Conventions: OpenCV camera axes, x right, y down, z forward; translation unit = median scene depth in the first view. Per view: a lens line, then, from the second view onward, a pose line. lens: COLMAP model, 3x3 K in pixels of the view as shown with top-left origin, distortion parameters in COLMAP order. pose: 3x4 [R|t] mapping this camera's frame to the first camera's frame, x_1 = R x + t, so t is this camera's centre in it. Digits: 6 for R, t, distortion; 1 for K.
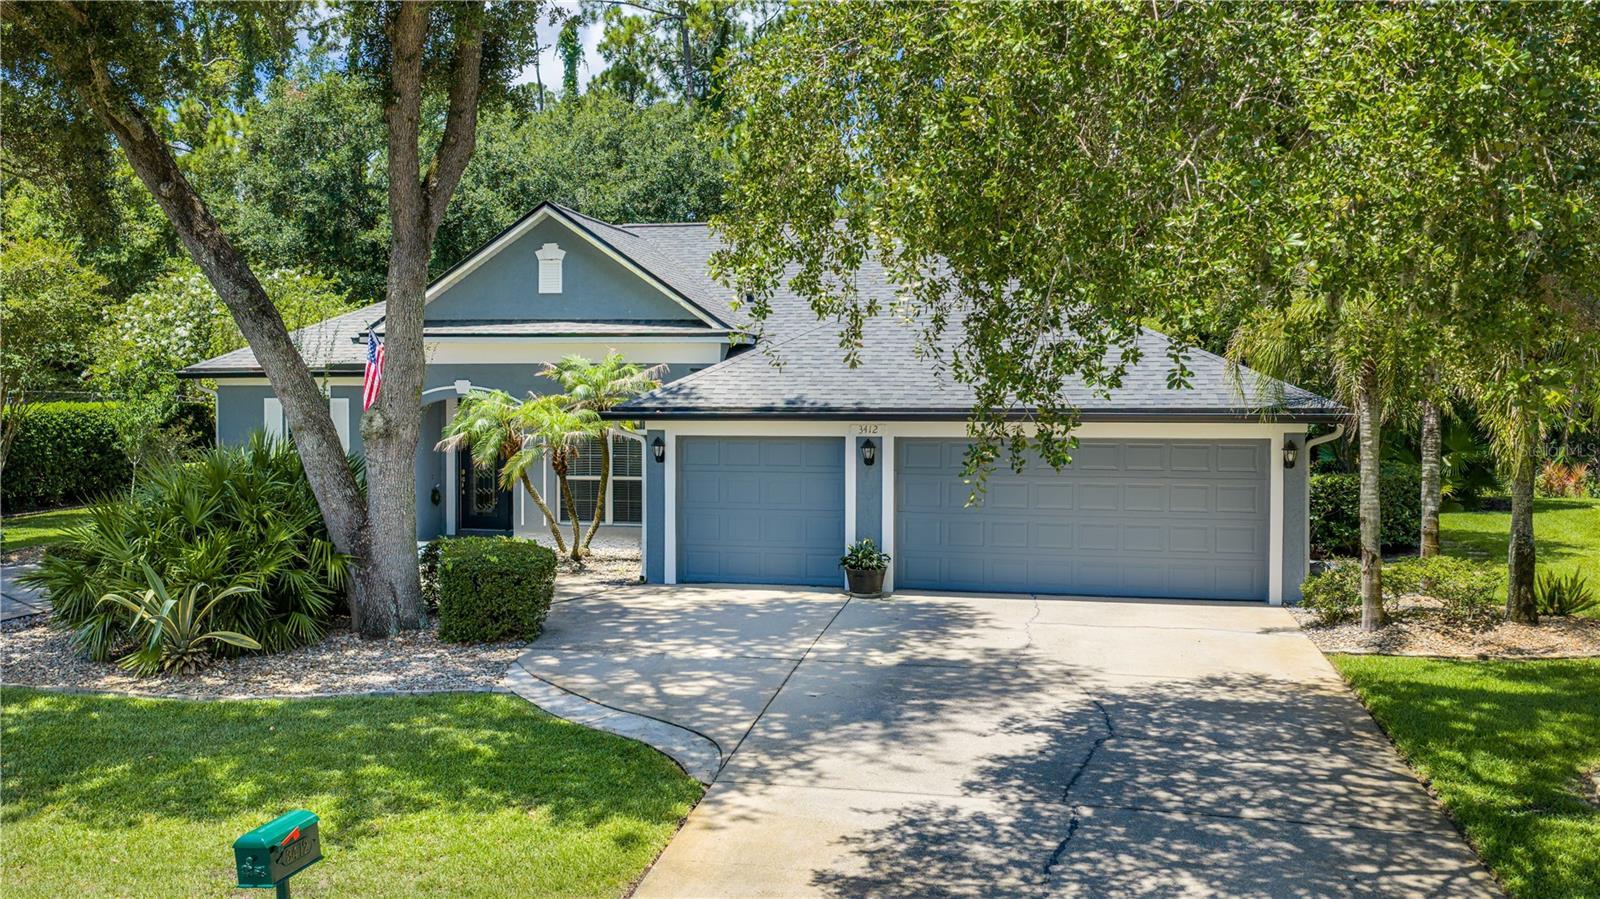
lens RADIAL K [[1391.0, 0, 798.5], [0, 1391.0, 449.5], [0, 0, 1]] dist [0.010241, -0.008865]
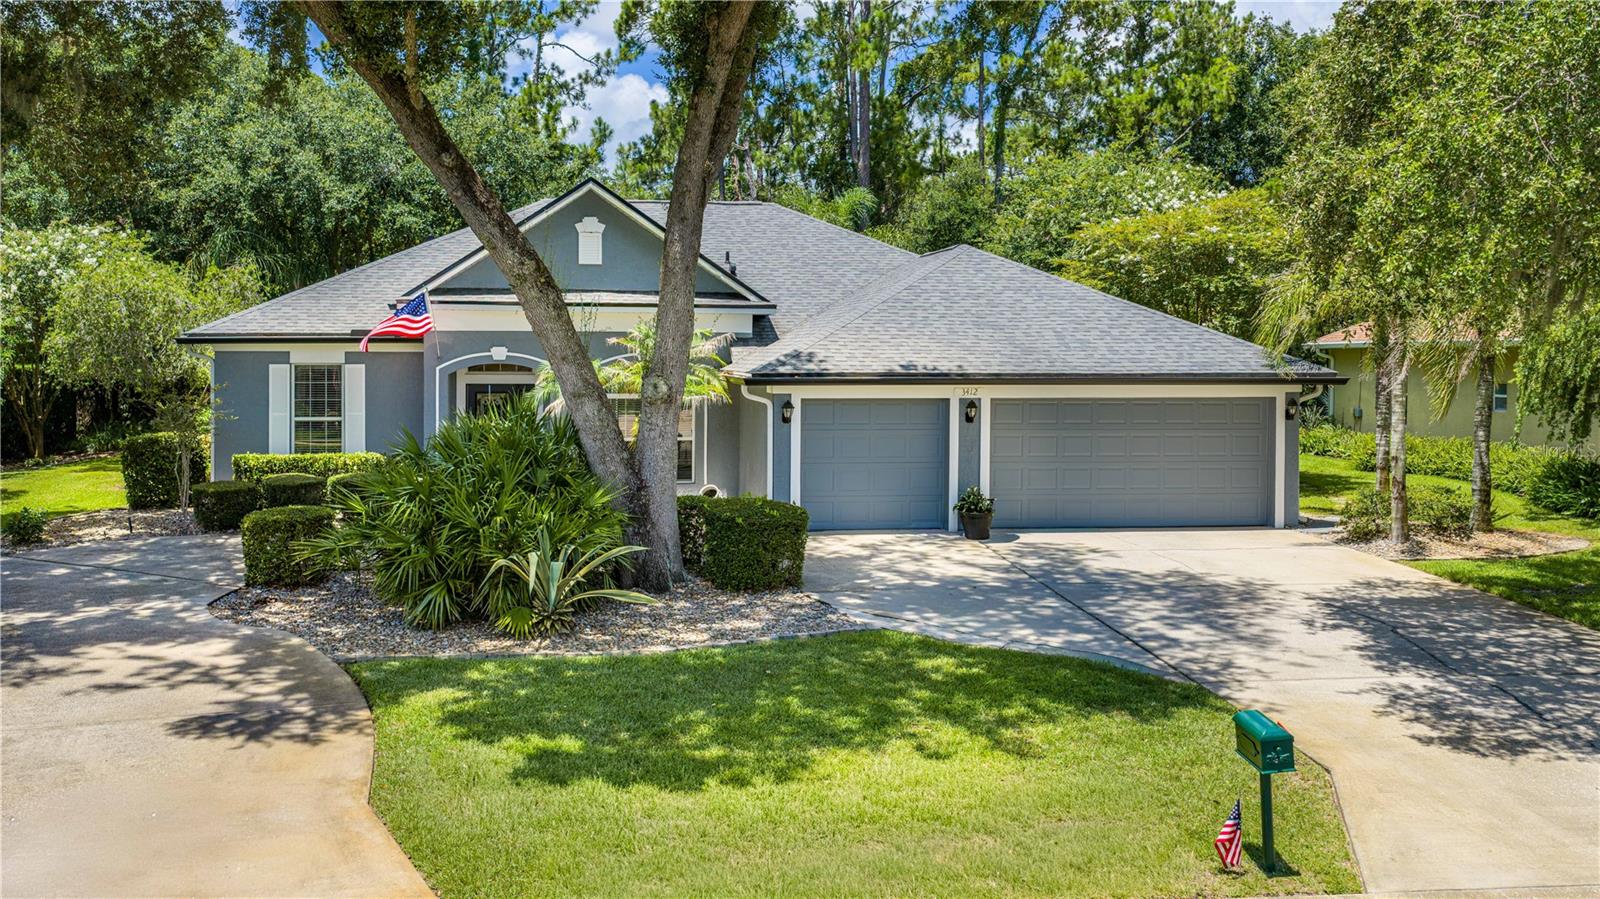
lens RADIAL K [[1278.4, 0, 799.7], [0, 1278.4, 449.7], [0, 0, 1]] dist [-0.003471, 0.000367]
pose [[0.948839, -0.021907, 0.315001, -0.421518], [0.011603, 0.999336, 0.034549, -0.004638], [-0.315548, -0.029126, 0.948462, 0.032272]]
